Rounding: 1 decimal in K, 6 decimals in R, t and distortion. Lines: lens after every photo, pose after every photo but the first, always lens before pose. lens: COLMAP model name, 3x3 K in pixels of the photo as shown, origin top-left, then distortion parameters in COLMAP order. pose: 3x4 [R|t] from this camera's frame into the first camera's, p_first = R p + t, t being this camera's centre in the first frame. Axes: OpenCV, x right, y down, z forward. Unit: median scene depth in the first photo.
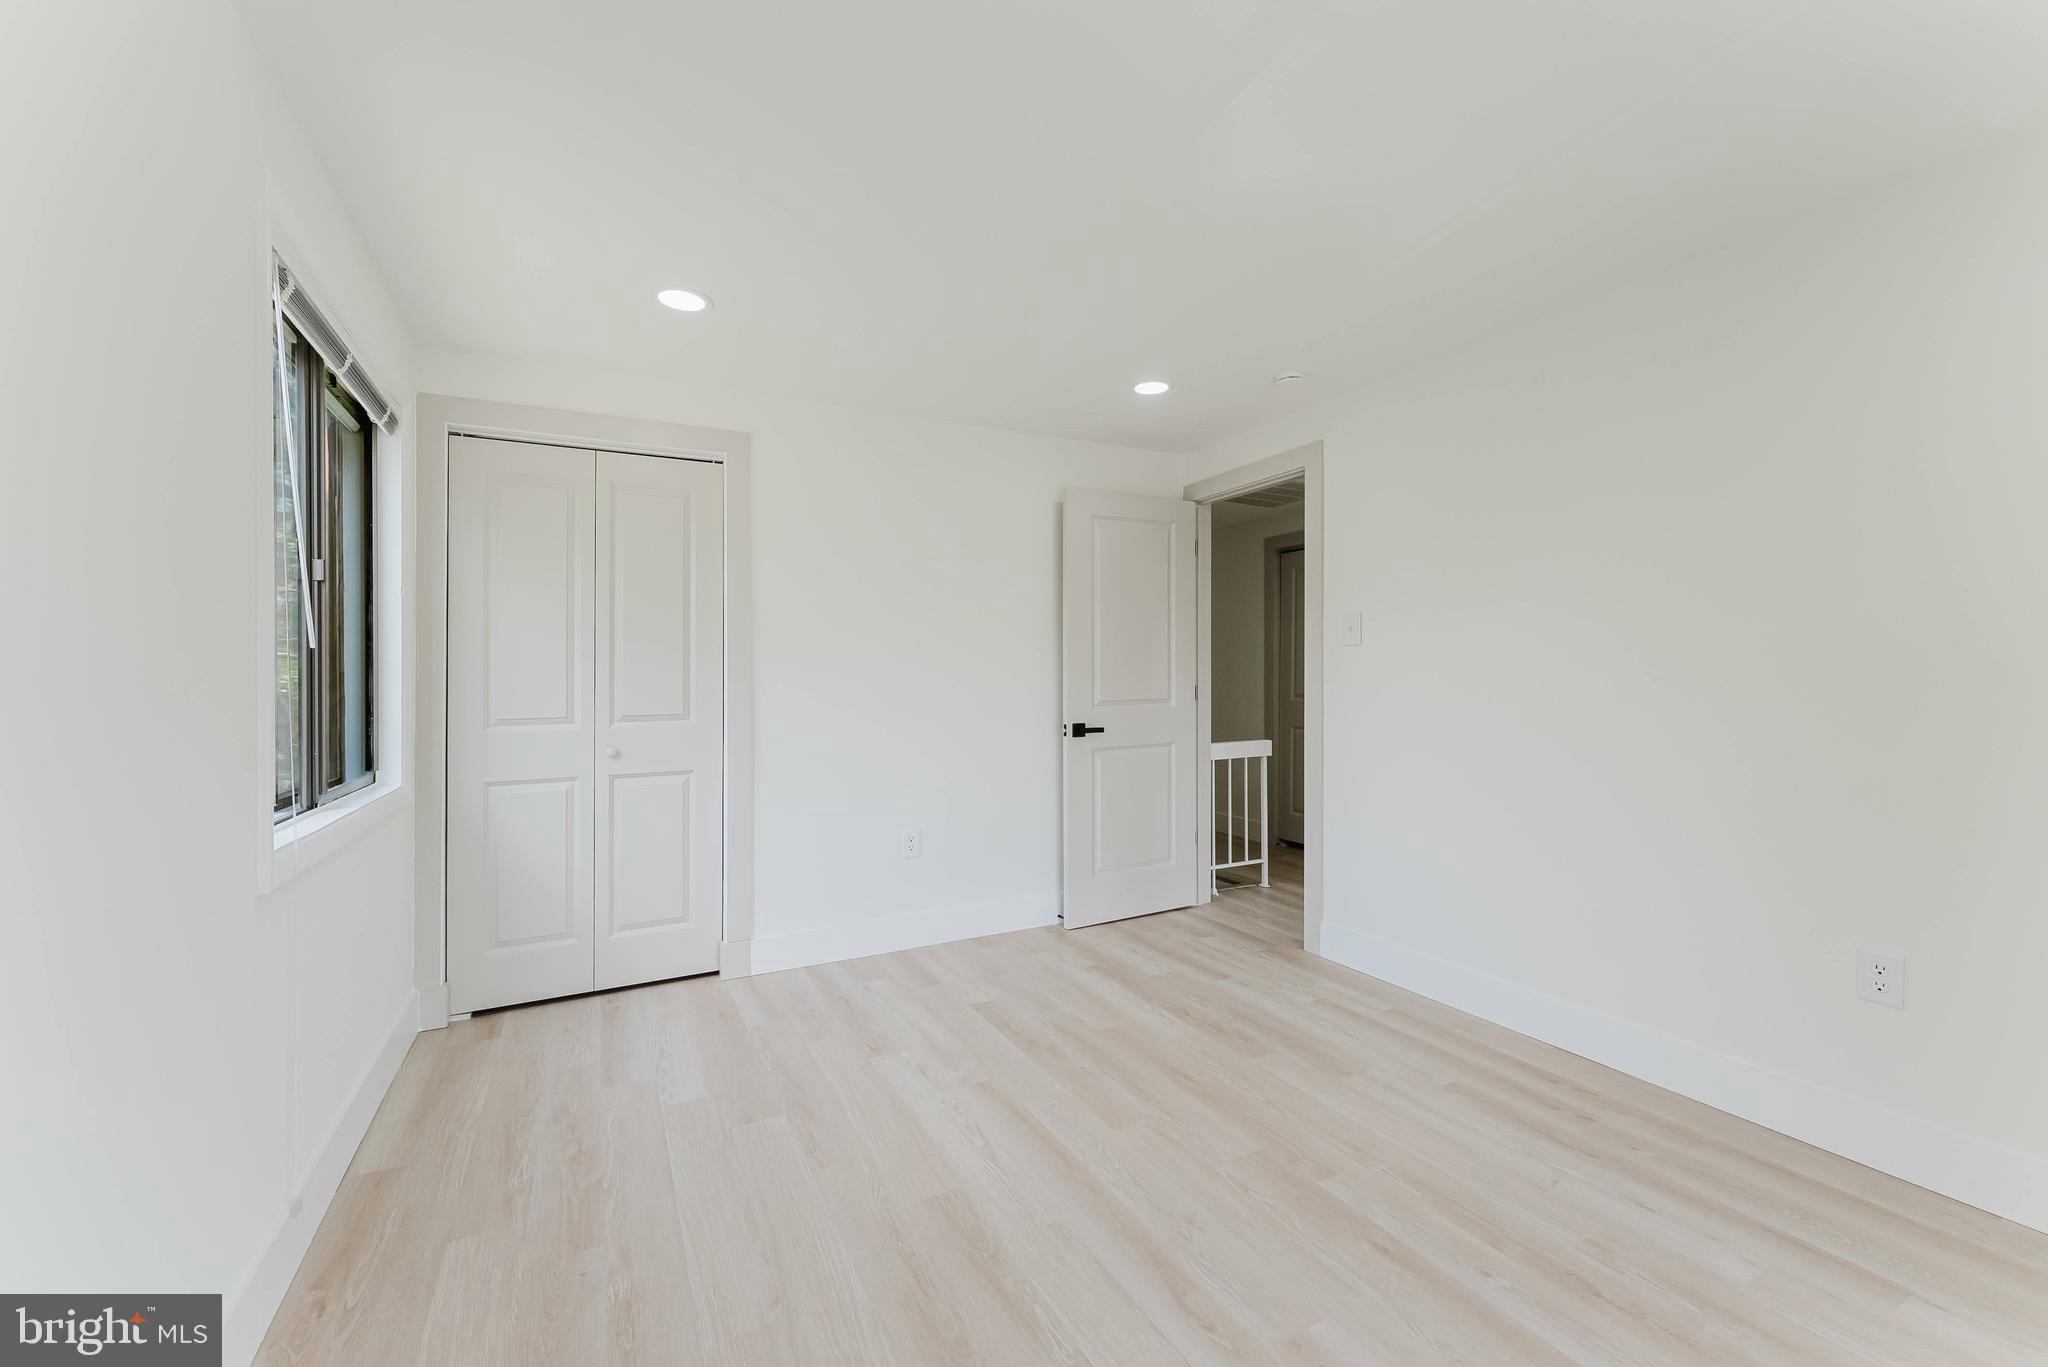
lens RADIAL K [[827.3, 0, 1033.4], [0, 827.3, 685.7], [0, 0, 1]] dist [-0.000885, -0.000056]
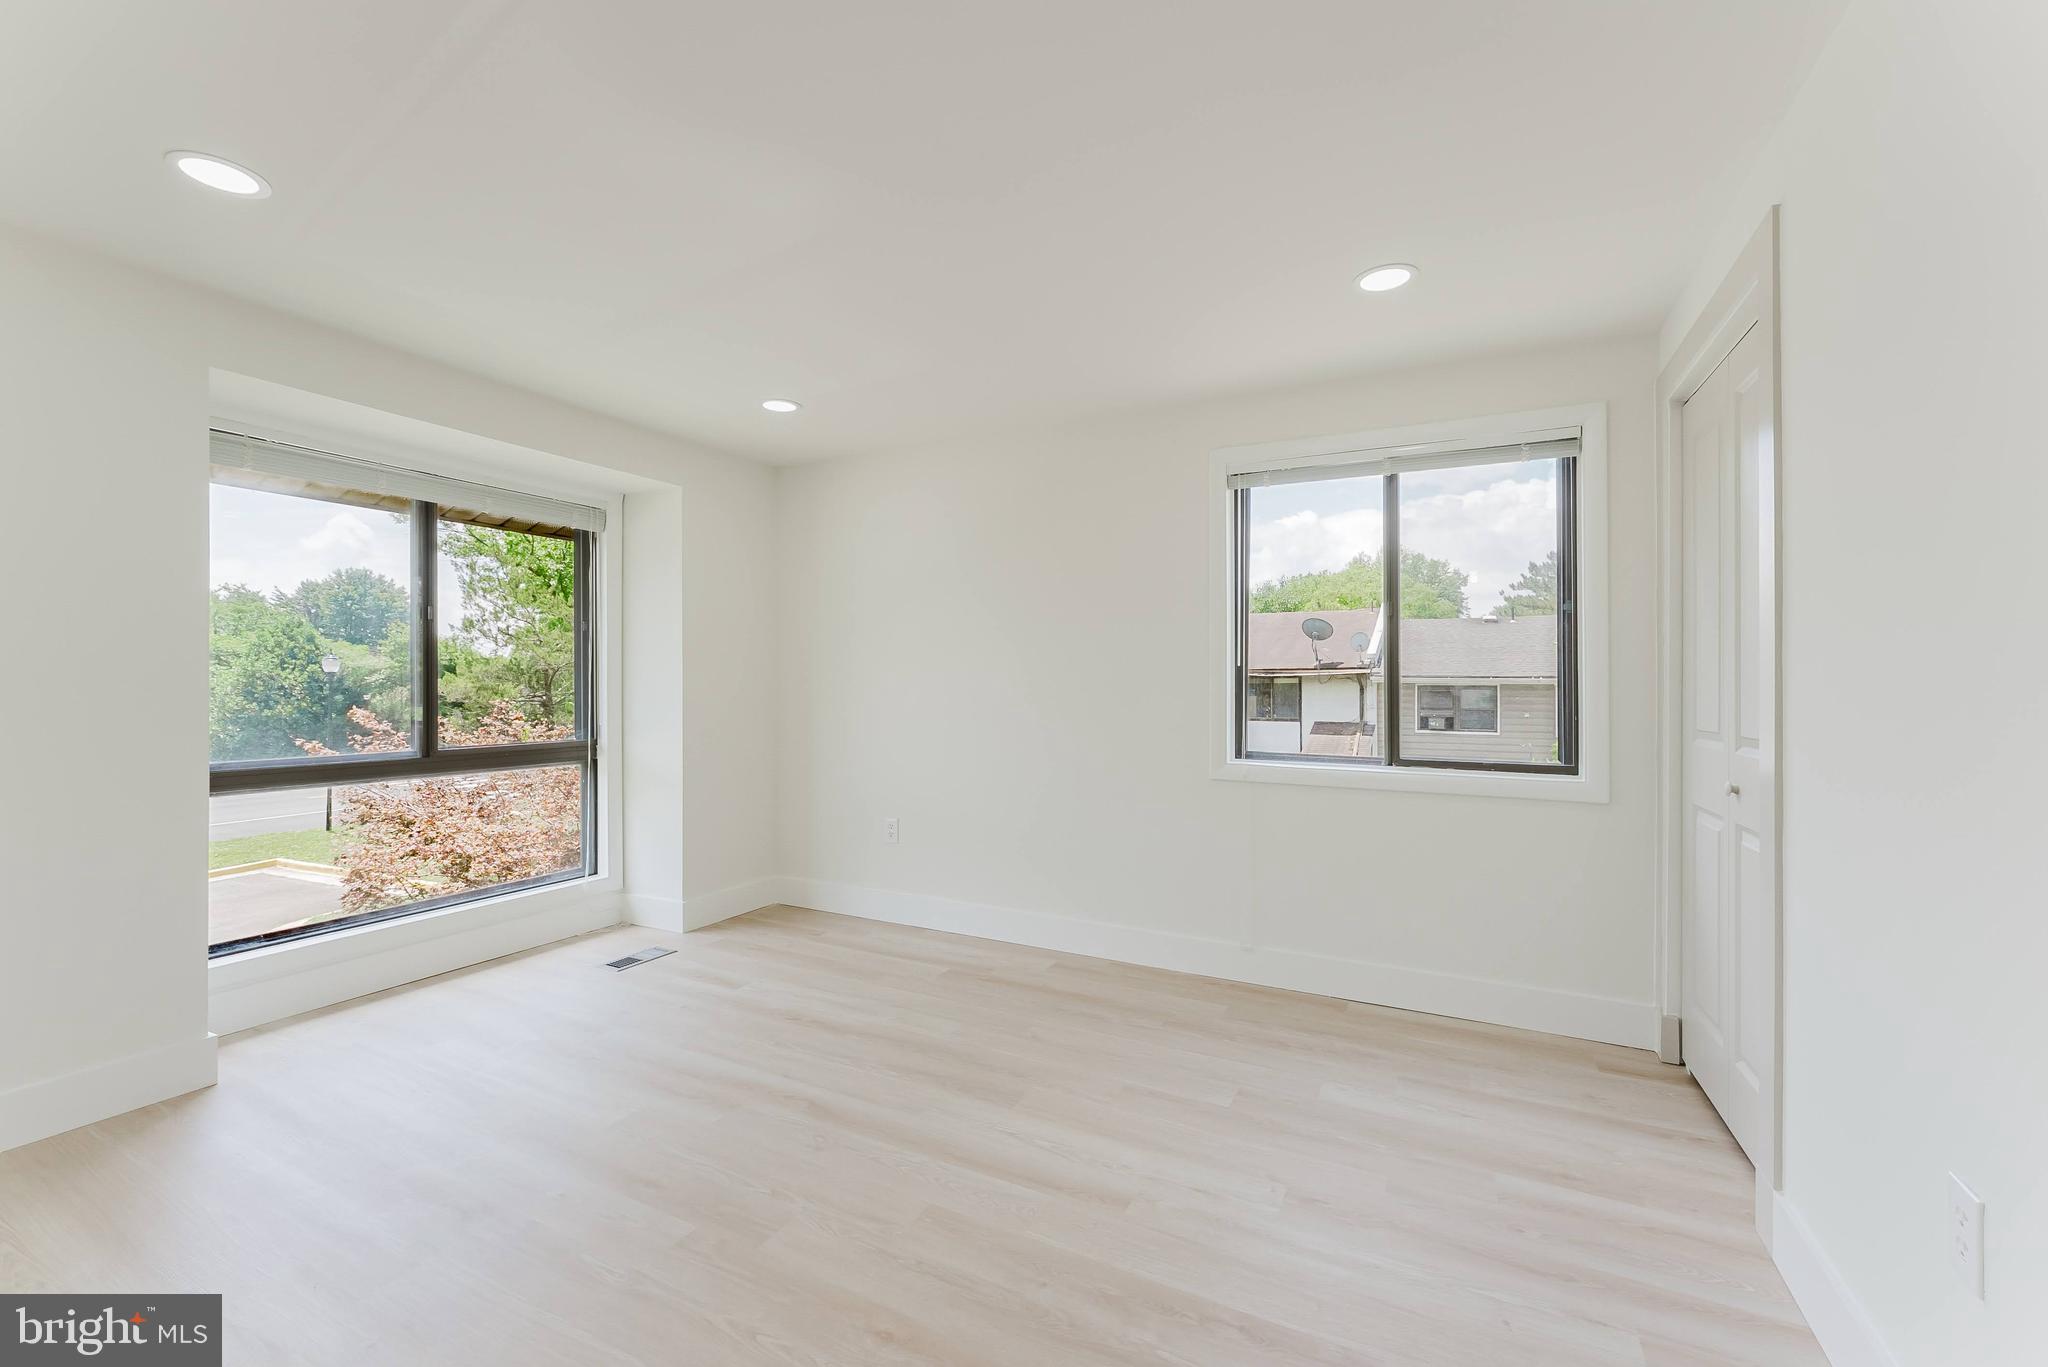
lens RADIAL K [[825.4, 0, 1029.6], [0, 825.4, 673.0], [0, 0, 1]] dist [0.001808, 0.000421]
pose [[-0.822168, -0.002800, -0.569238, 0.492597], [-0.002474, 0.999996, -0.001344, -0.018970], [0.569239, 0.000303, -0.822172, 1.717021]]
